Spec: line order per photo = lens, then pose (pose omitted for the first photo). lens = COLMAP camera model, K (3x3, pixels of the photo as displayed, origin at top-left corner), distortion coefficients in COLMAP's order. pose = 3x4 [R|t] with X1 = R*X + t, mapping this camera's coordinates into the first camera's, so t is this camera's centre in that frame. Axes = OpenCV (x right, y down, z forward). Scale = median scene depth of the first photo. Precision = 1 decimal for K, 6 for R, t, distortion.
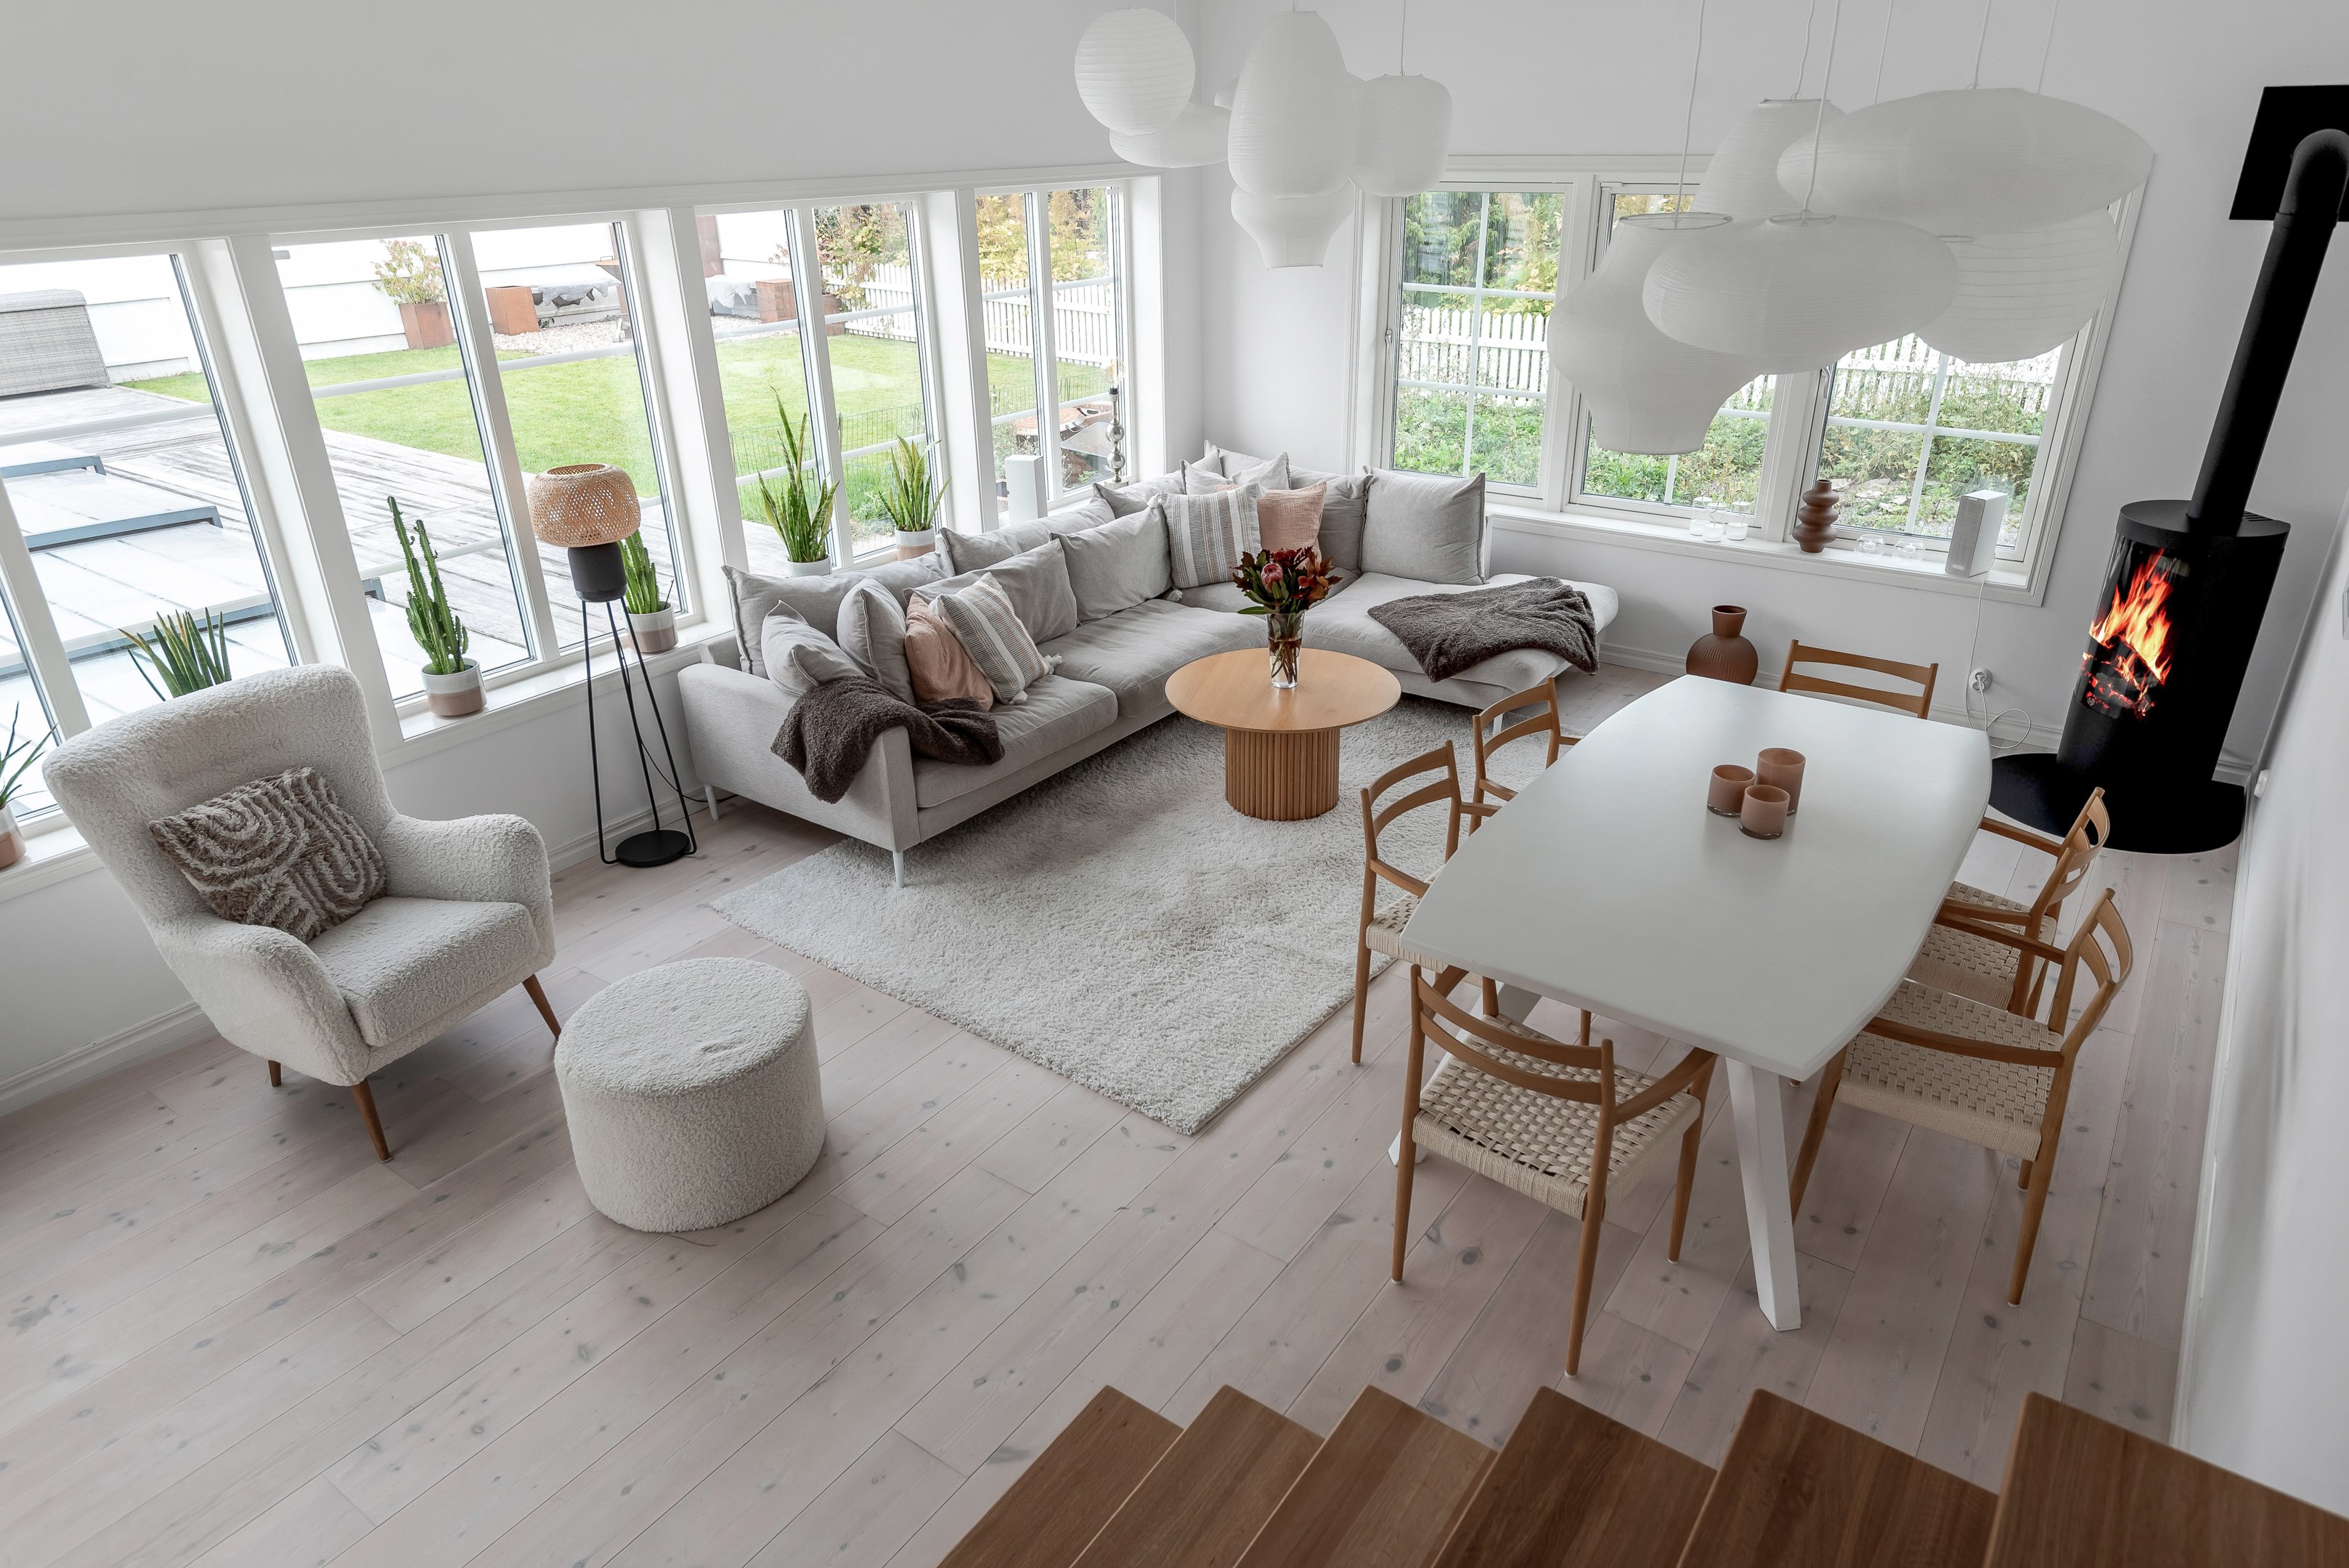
lens RADIAL K [[1460.9, 0, 1174.5], [0, 1460.9, 784.0], [0, 0, 1]] dist [-0.003323, -0.008882]
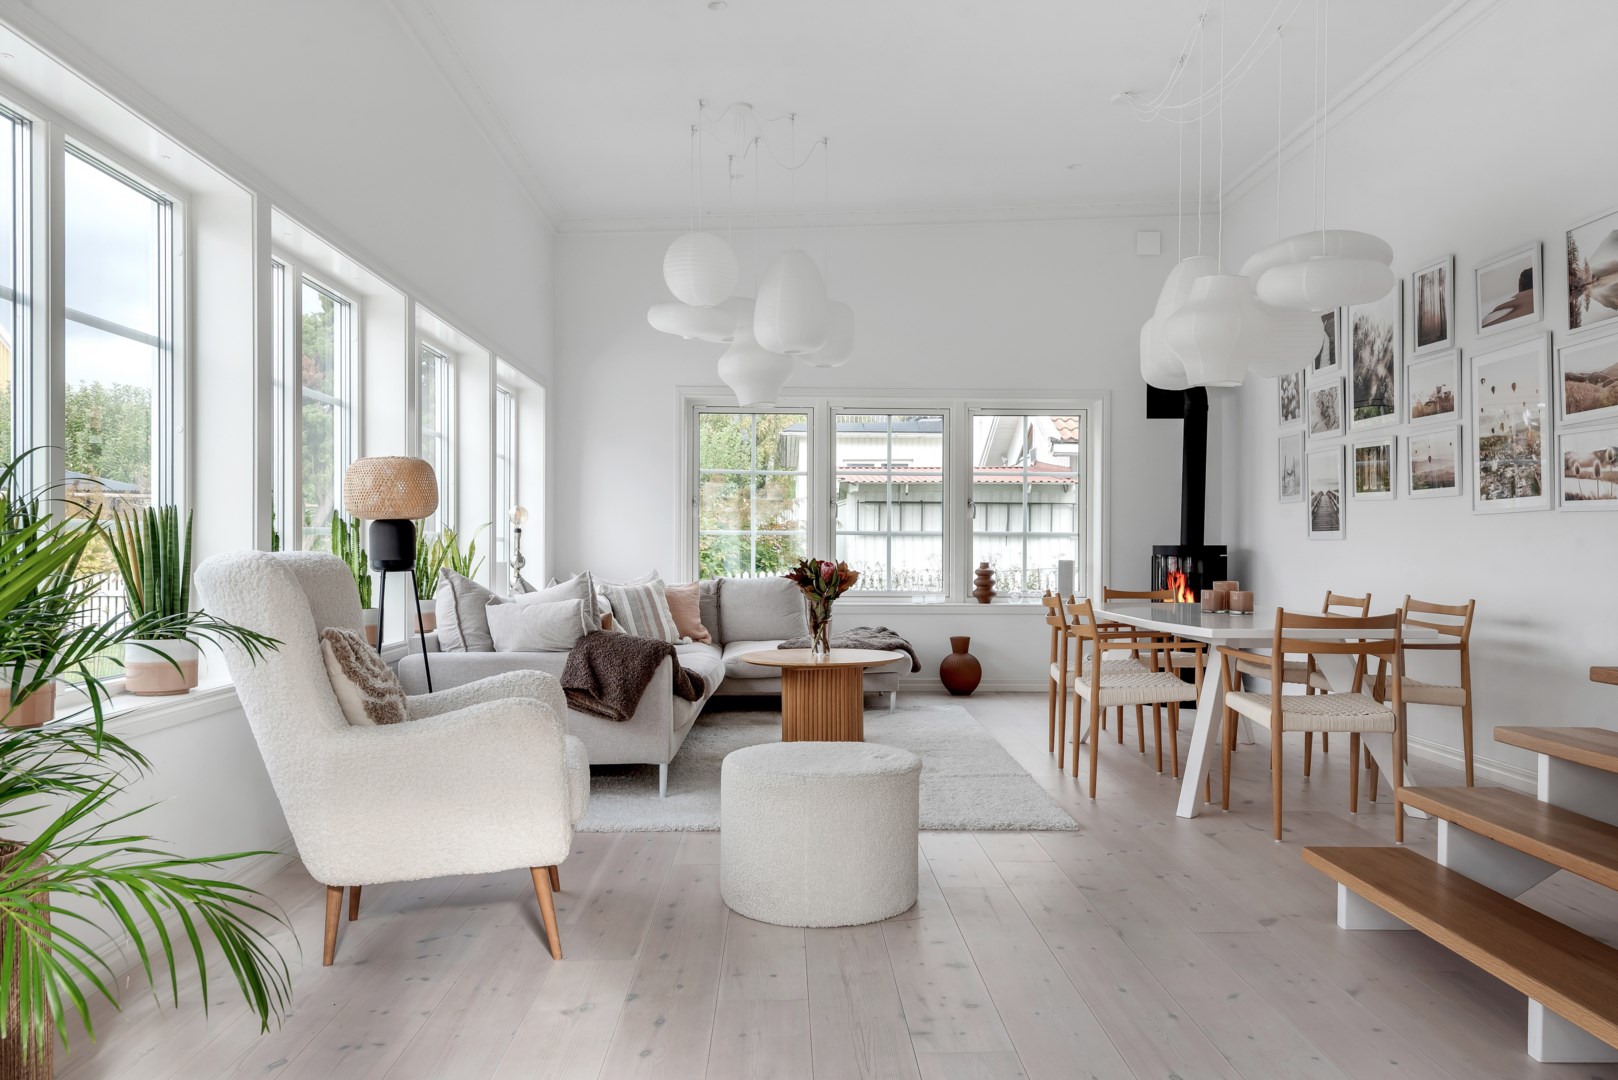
lens RADIAL K [[1134.6, 0, 809.0], [0, 1134.6, 540.0], [0, 0, 1]] dist [0.003721, -0.004137]
pose [[0.787348, 0.029911, 0.615783, -0.554336], [0.239964, 0.905187, -0.350791, 0.192800], [-0.567891, 0.423960, 0.705519, 0.153190]]
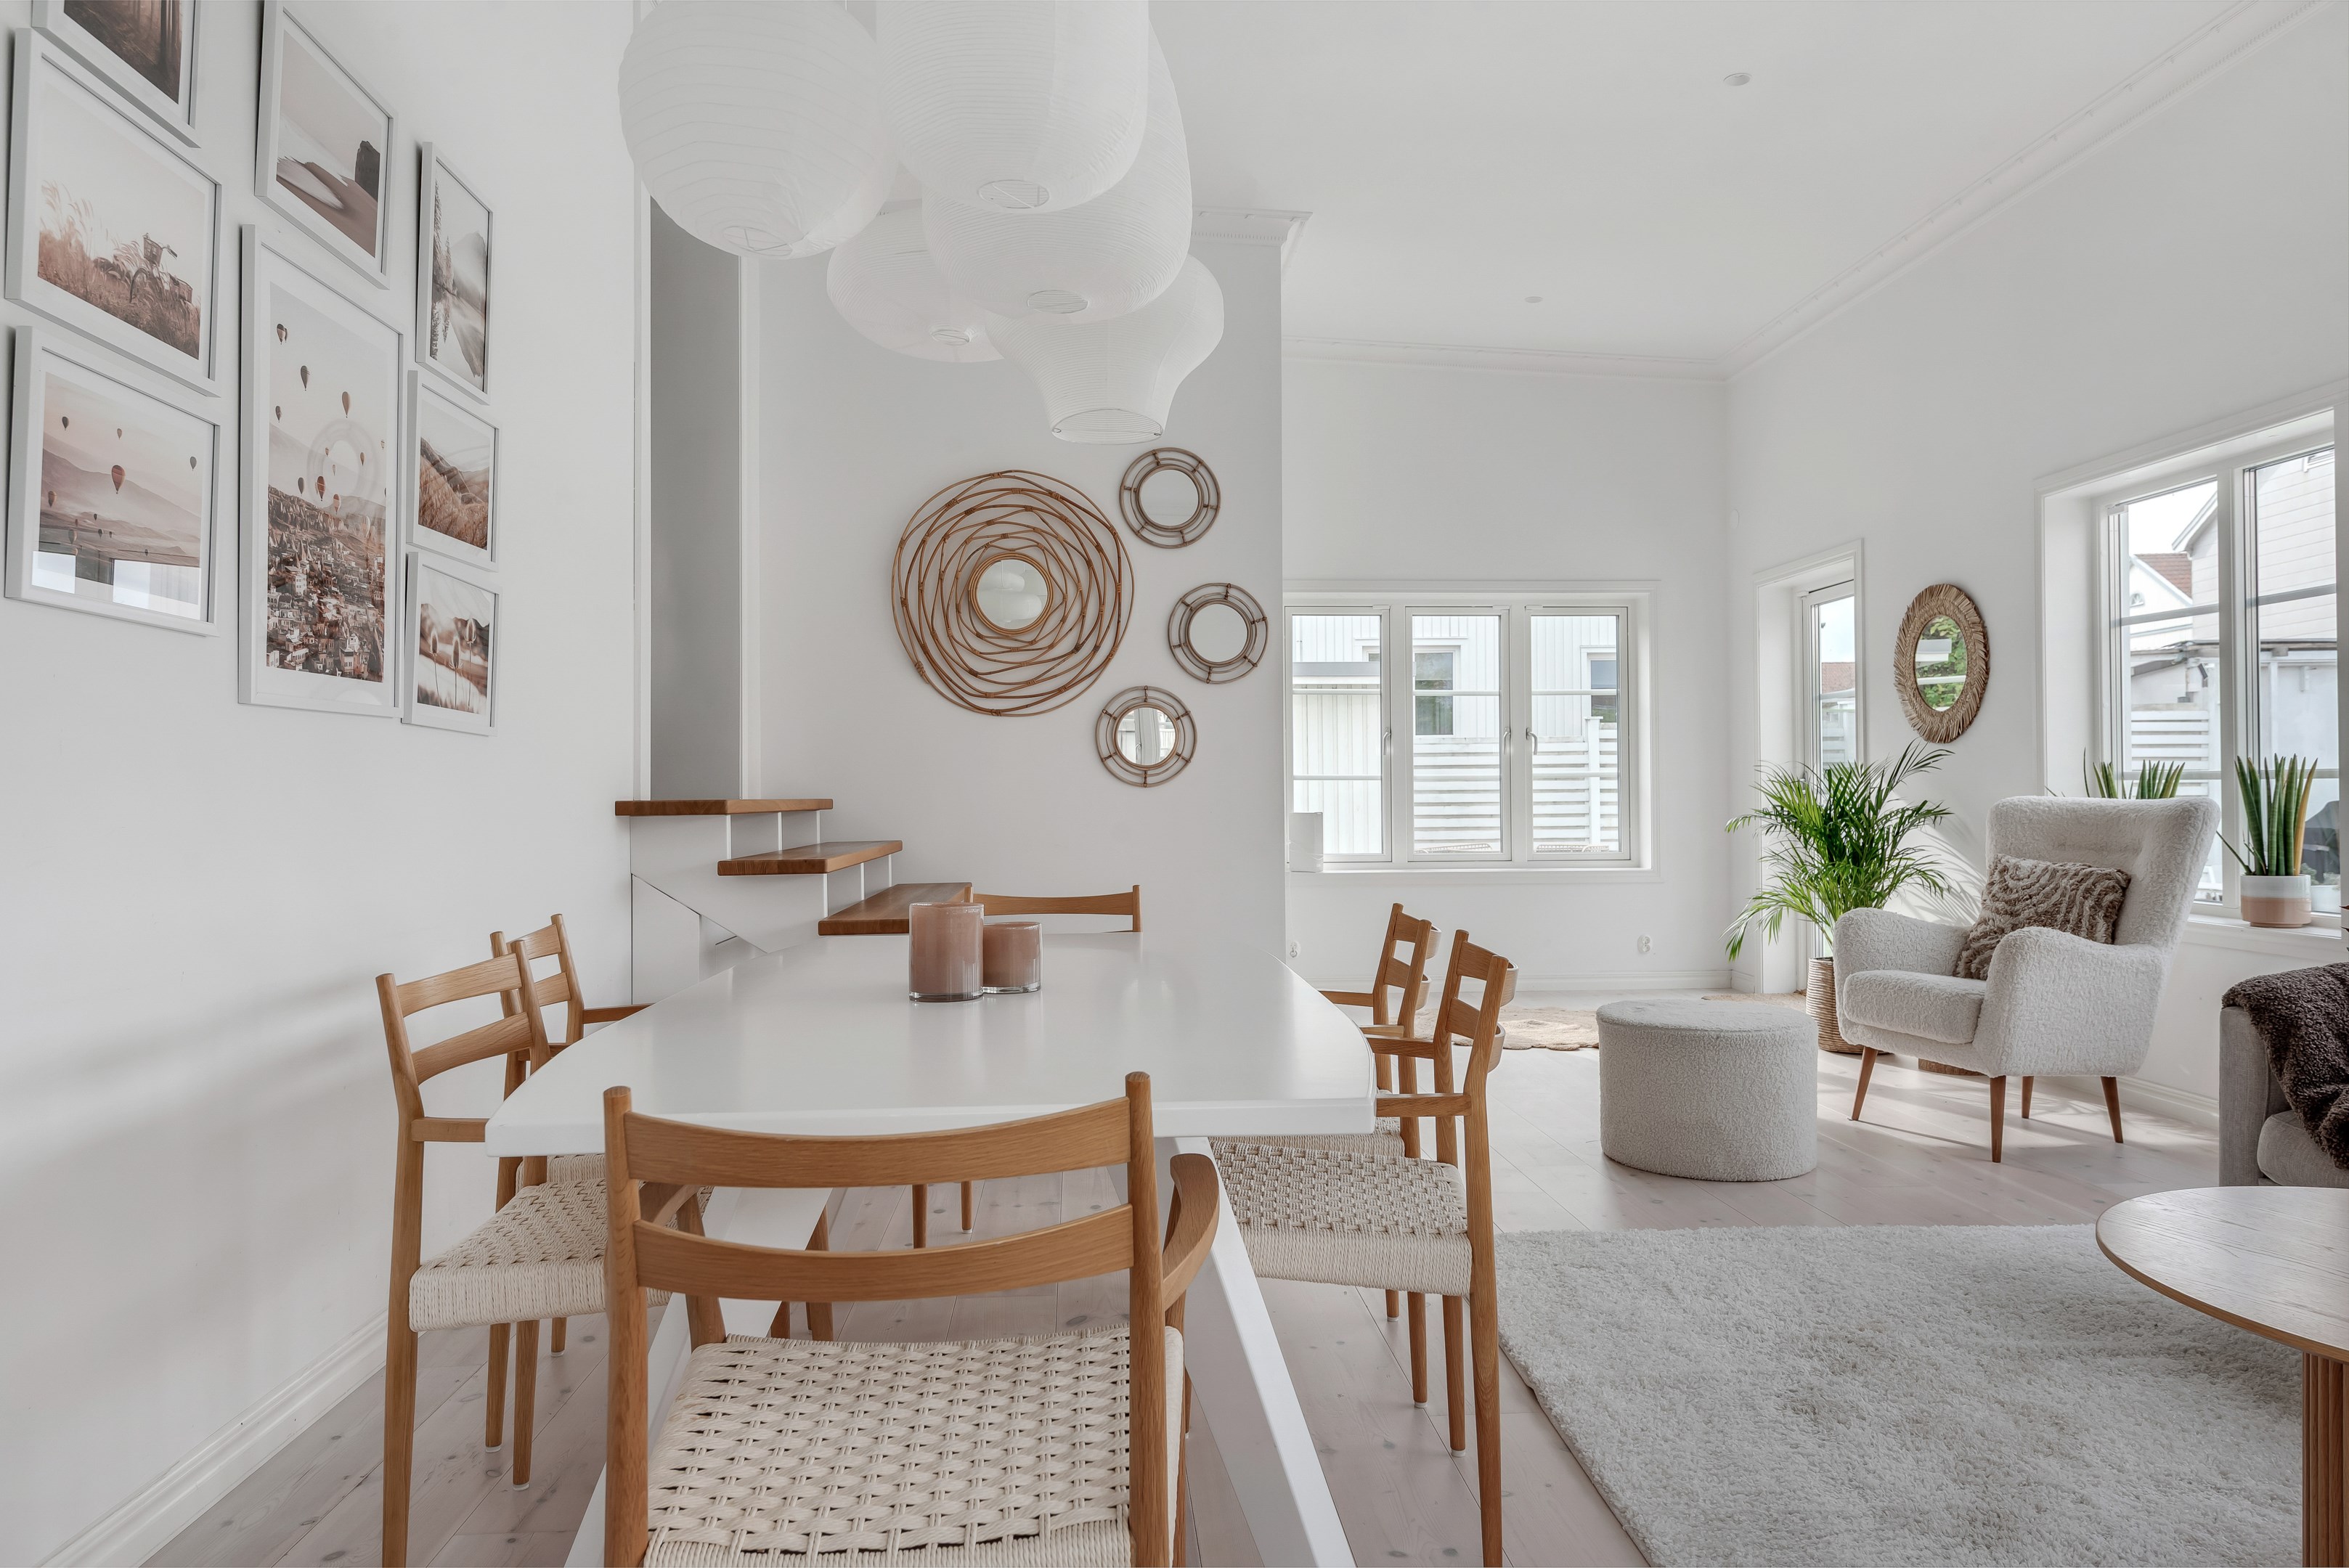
lens RADIAL K [[1460.9, 0, 1174.5], [0, 1460.9, 784.0], [0, 0, 1]] dist [-0.003323, -0.008882]
pose [[-0.761640, 0.021327, -0.647650, 0.457523], [-0.254185, 0.909523, 0.328874, -0.178671], [0.596066, 0.415107, -0.687308, 0.889957]]
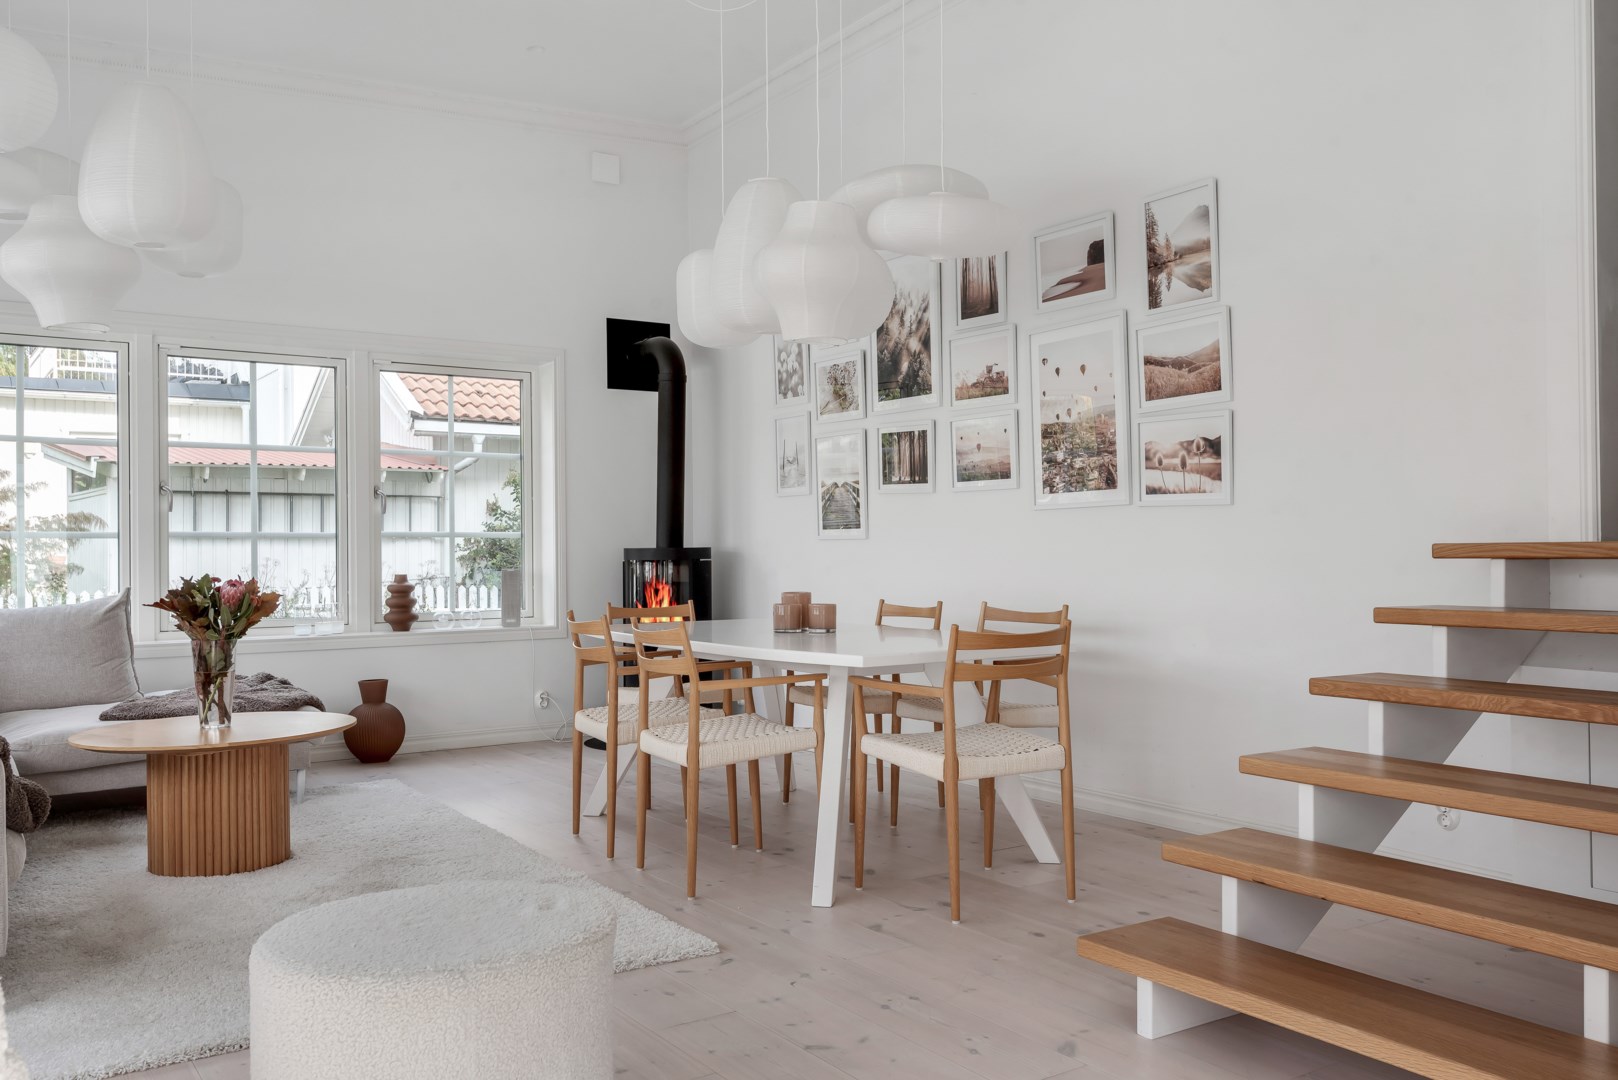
lens RADIAL K [[1329.0, 0, 840.2], [0, 1329.0, 532.9], [0, 0, 1]] dist [0.013564, -0.008020]
pose [[0.318650, 0.031393, 0.947352, -0.525961], [0.401603, 0.900839, -0.164934, 0.102524], [-0.858590, 0.433016, 0.274445, 0.342717]]
